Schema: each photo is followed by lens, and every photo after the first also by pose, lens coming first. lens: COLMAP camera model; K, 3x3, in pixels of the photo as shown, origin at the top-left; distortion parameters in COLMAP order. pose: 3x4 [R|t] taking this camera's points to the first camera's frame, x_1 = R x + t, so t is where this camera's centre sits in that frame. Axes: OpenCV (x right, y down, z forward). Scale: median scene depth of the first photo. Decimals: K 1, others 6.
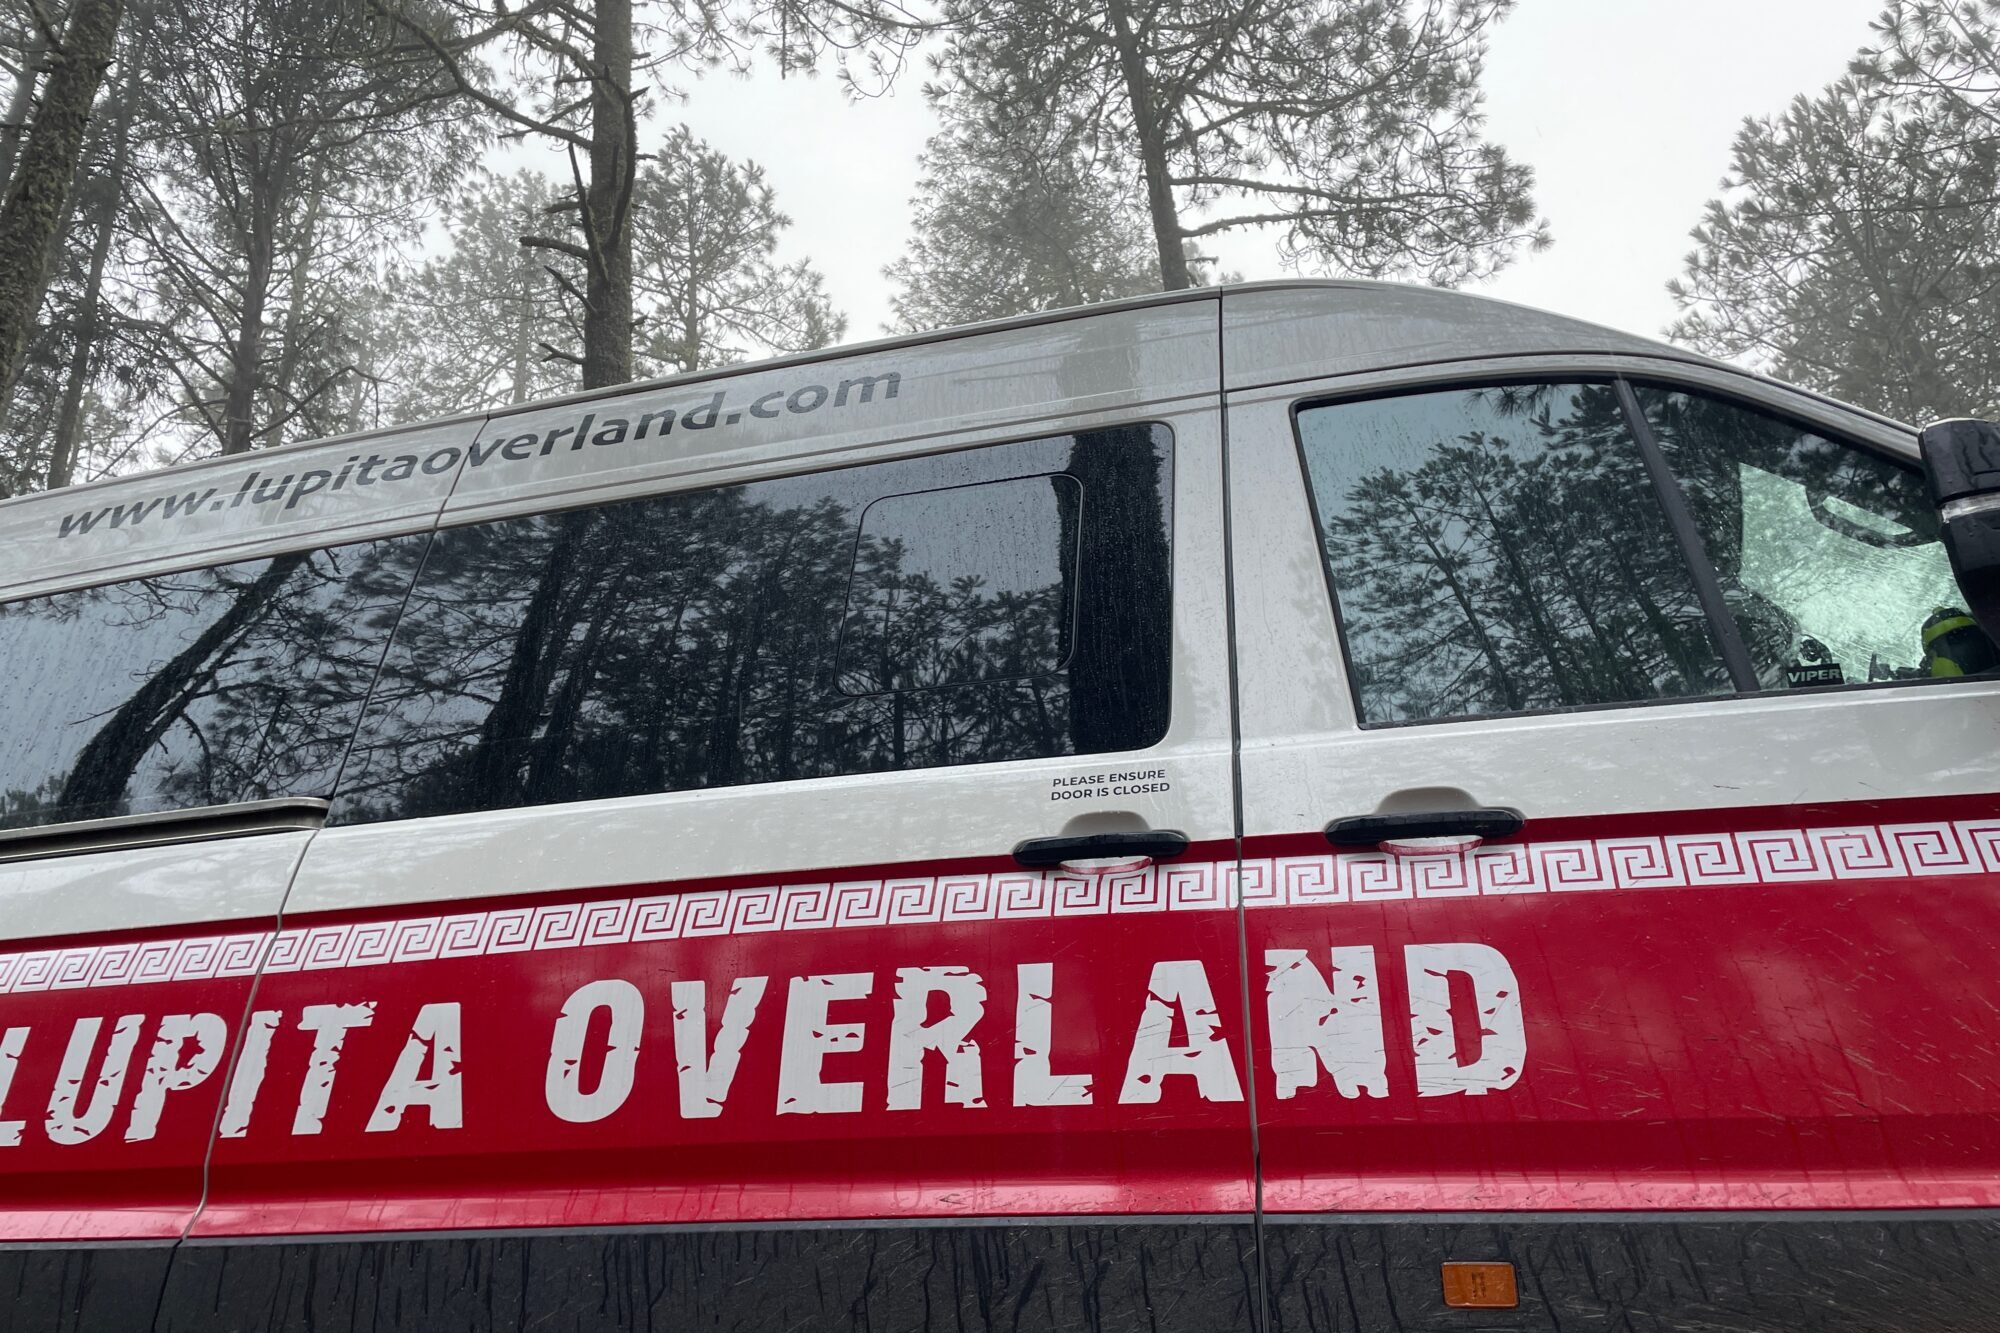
lens RADIAL K [[1590.1, 0, 1000.0], [0, 1590.1, 666.5], [0, 0, 1]] dist [0.082569, -0.113552]
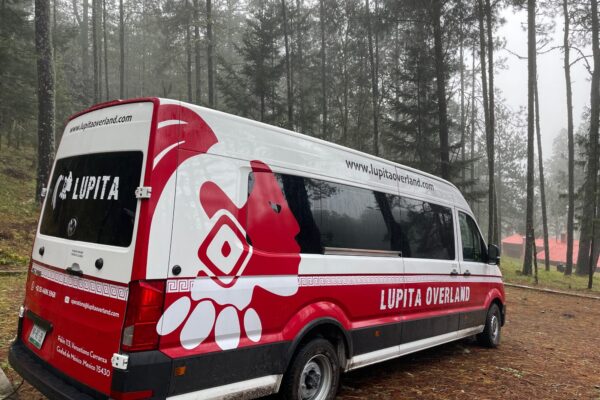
lens RADIAL K [[477.0, 0, 300.0], [0, 477.0, 200.0], [0, 0, 1]] dist [0.082569, -0.113552]
pose [[0.399707, 0.069430, 0.914010, -2.831718], [-0.517196, 0.840329, 0.162343, -0.232337], [-0.756798, -0.537612, 0.371794, 0.863924]]
